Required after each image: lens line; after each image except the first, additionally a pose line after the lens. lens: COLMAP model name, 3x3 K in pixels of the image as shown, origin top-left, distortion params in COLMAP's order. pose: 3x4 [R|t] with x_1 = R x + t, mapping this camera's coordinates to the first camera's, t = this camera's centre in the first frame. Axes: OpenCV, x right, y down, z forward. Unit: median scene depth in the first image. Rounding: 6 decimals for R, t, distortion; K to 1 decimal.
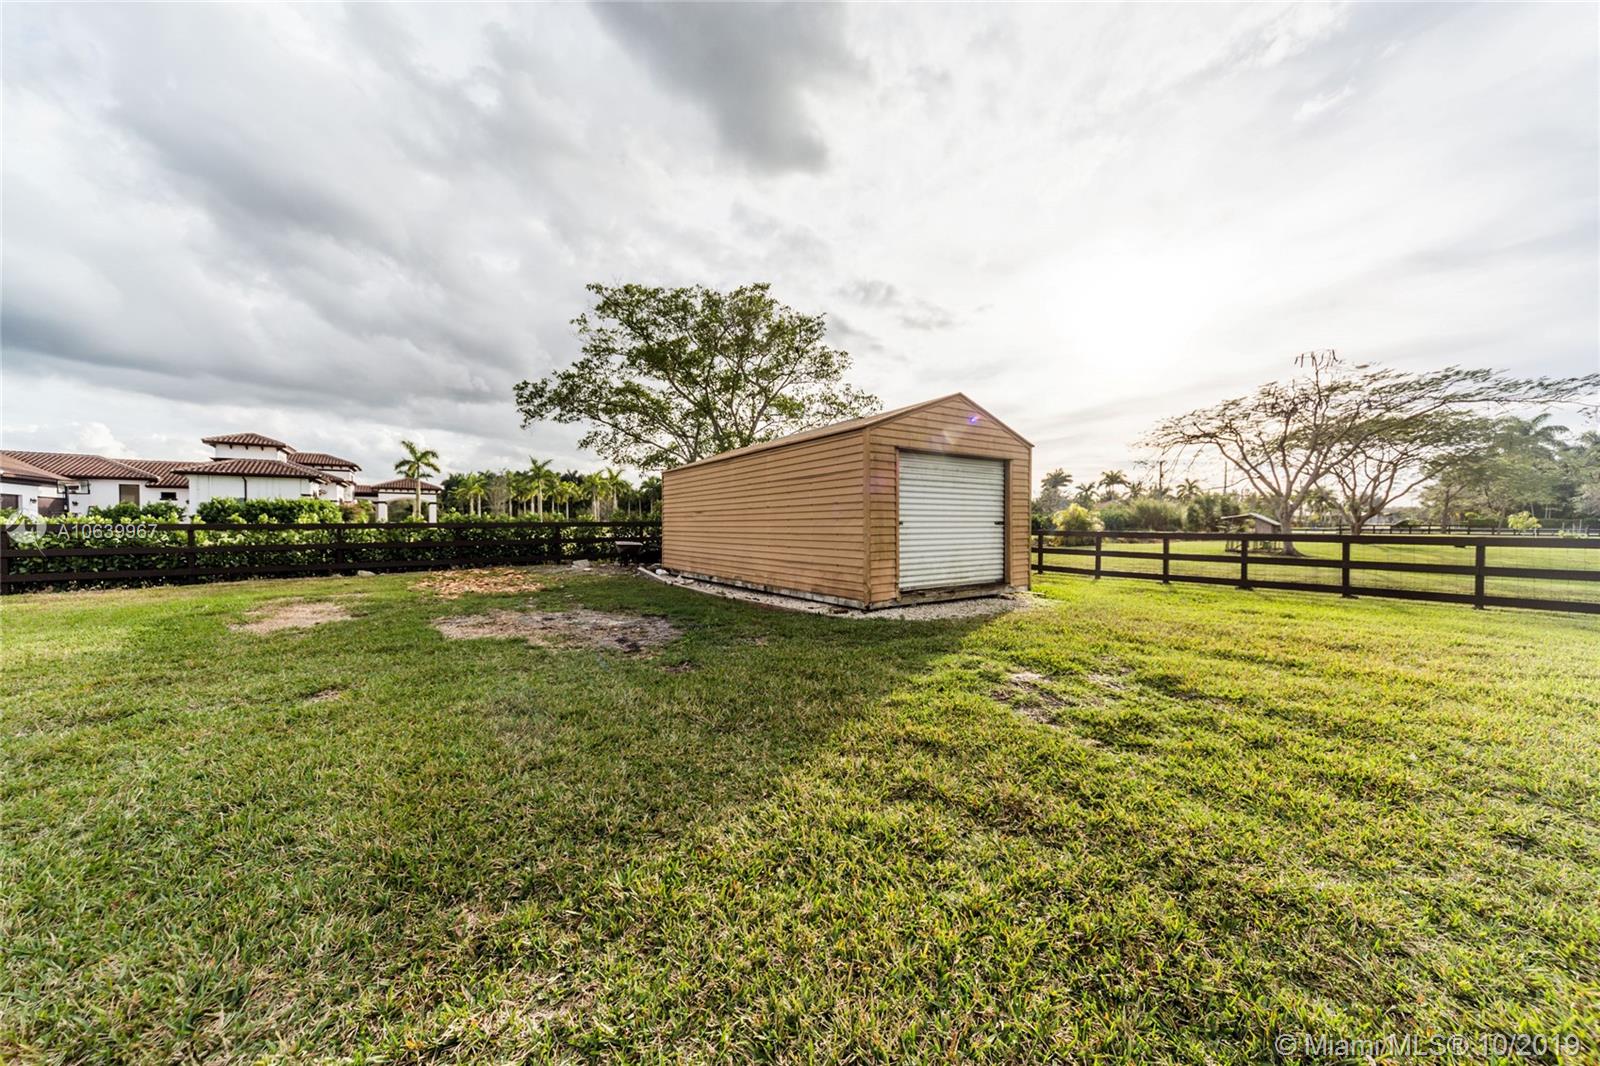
lens RADIAL K [[550.7, 0, 800.0], [0, 550.7, 533.0], [0, 0, 1]] dist [-0.000362, 0.000066]
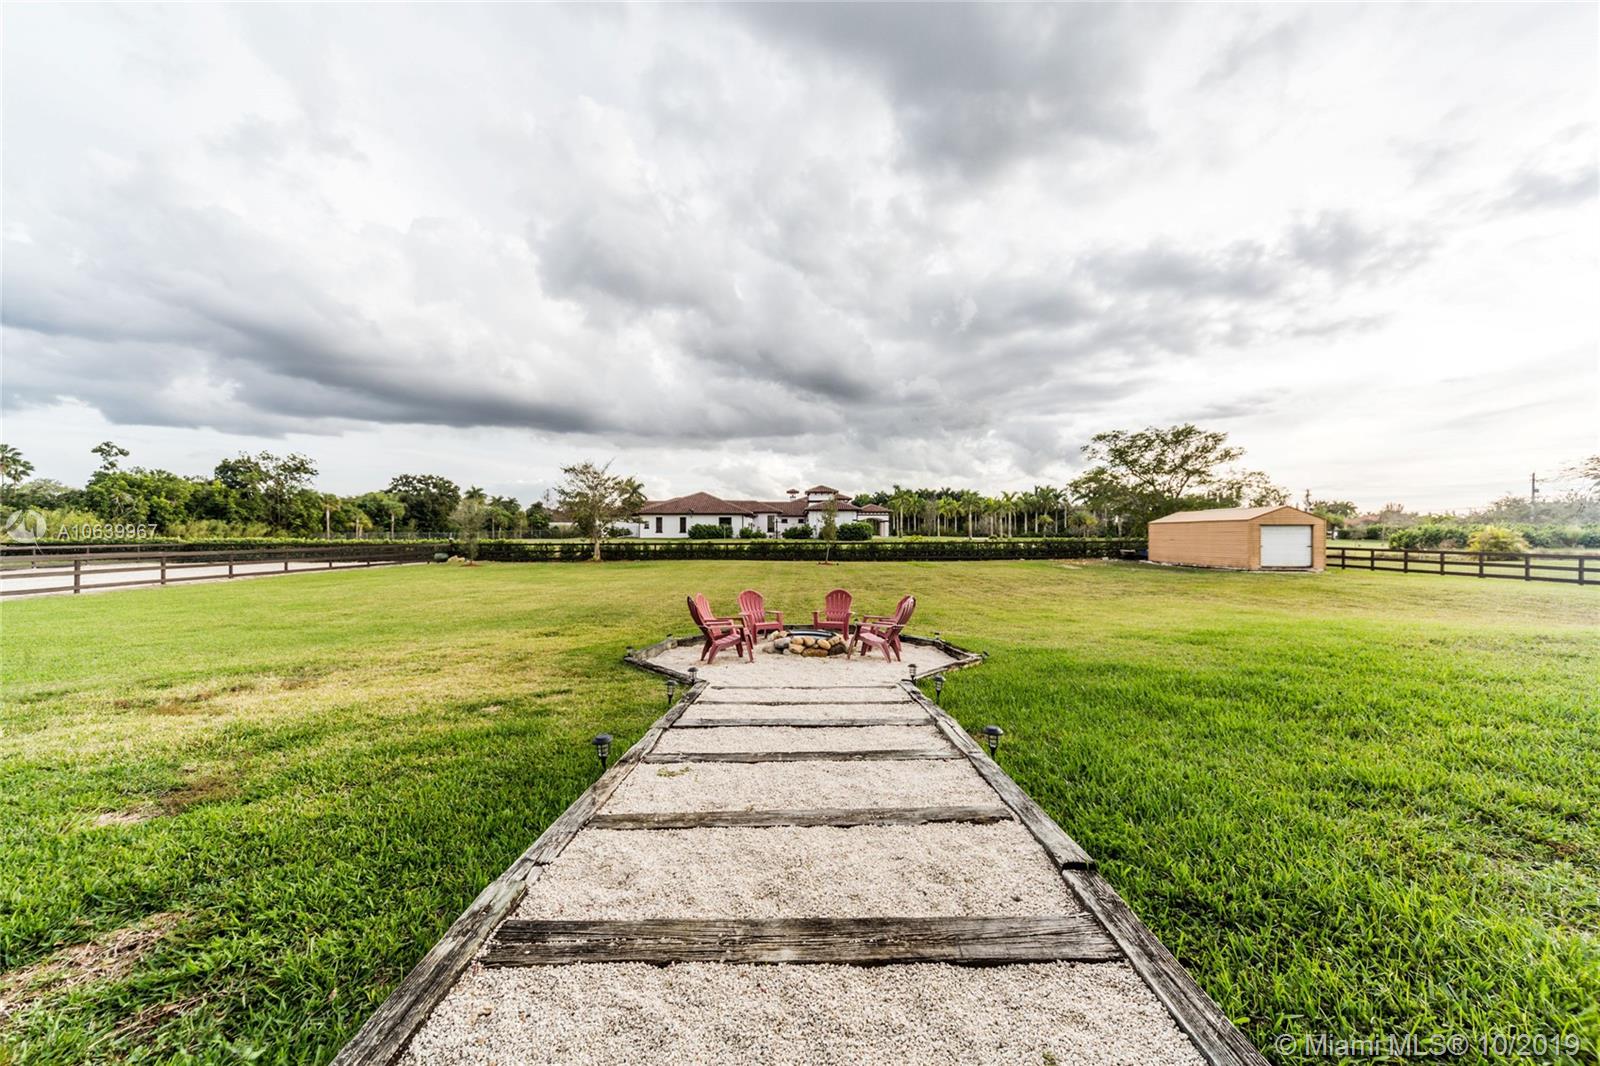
lens RADIAL K [[550.7, 0, 800.0], [0, 550.7, 533.0], [0, 0, 1]] dist [-0.000362, 0.000066]
pose [[0.830104, -0.000628, -0.557608, -0.183309], [-0.006210, 0.999927, -0.010370, -0.031889], [0.557574, 0.012070, 0.830040, -2.165537]]
